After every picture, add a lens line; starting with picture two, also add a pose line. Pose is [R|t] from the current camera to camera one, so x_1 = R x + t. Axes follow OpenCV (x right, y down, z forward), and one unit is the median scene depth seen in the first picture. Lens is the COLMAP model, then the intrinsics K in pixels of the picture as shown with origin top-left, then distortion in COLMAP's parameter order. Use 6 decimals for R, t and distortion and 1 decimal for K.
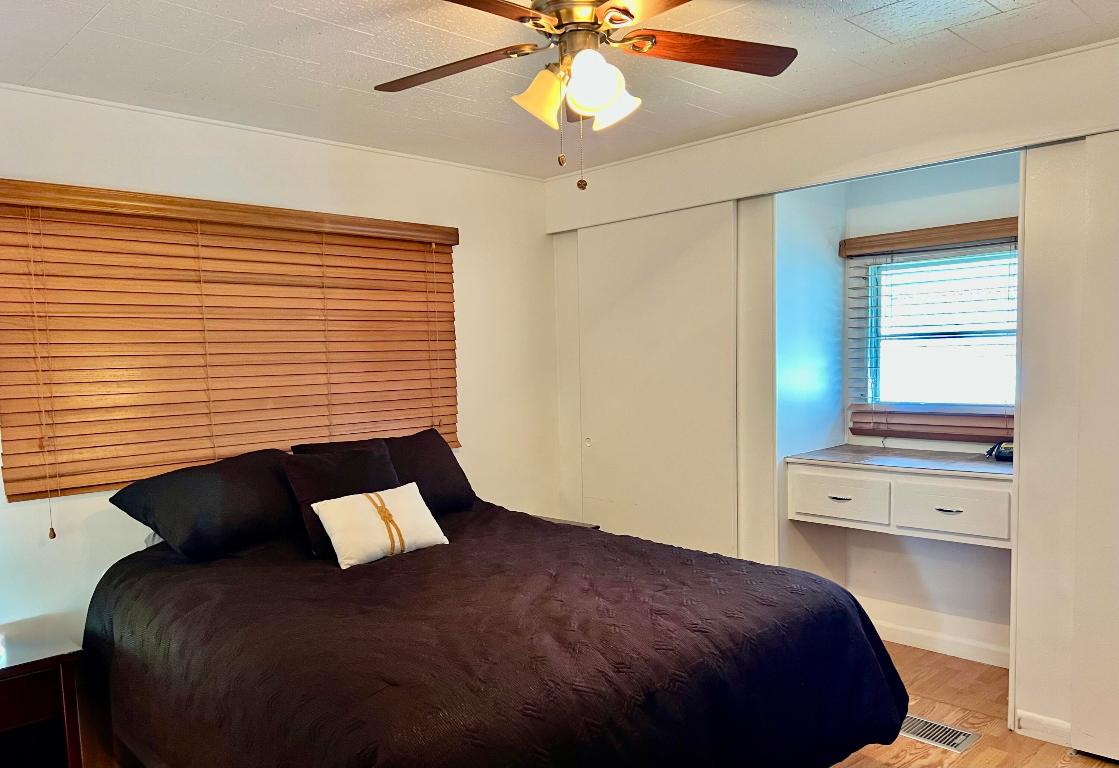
lens RADIAL K [[837.7, 0, 530.7], [0, 837.7, 428.7], [0, 0, 1]] dist [0.012518, -0.030636]
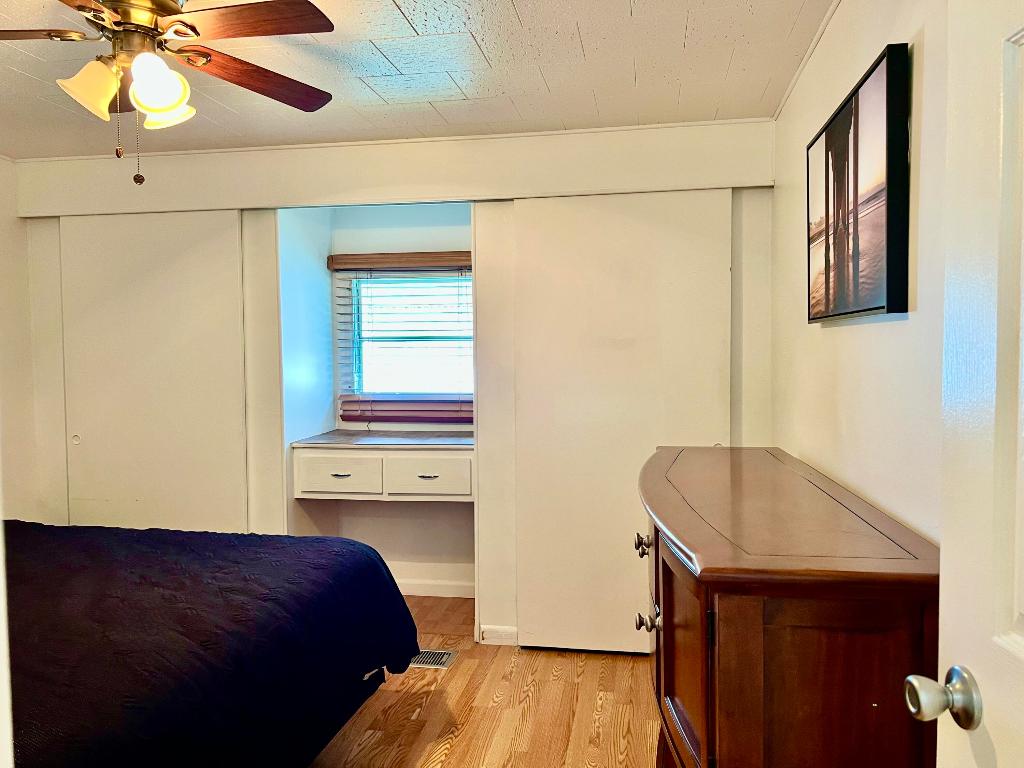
lens RADIAL K [[769.0, 0, 515.7], [0, 769.0, 389.7], [0, 0, 1]] dist [0.060720, -0.076817]
pose [[0.798663, -0.011928, 0.601660, -0.102503], [0.036782, 0.998902, -0.029022, 0.005084], [-0.600653, 0.045309, 0.798225, -0.012895]]
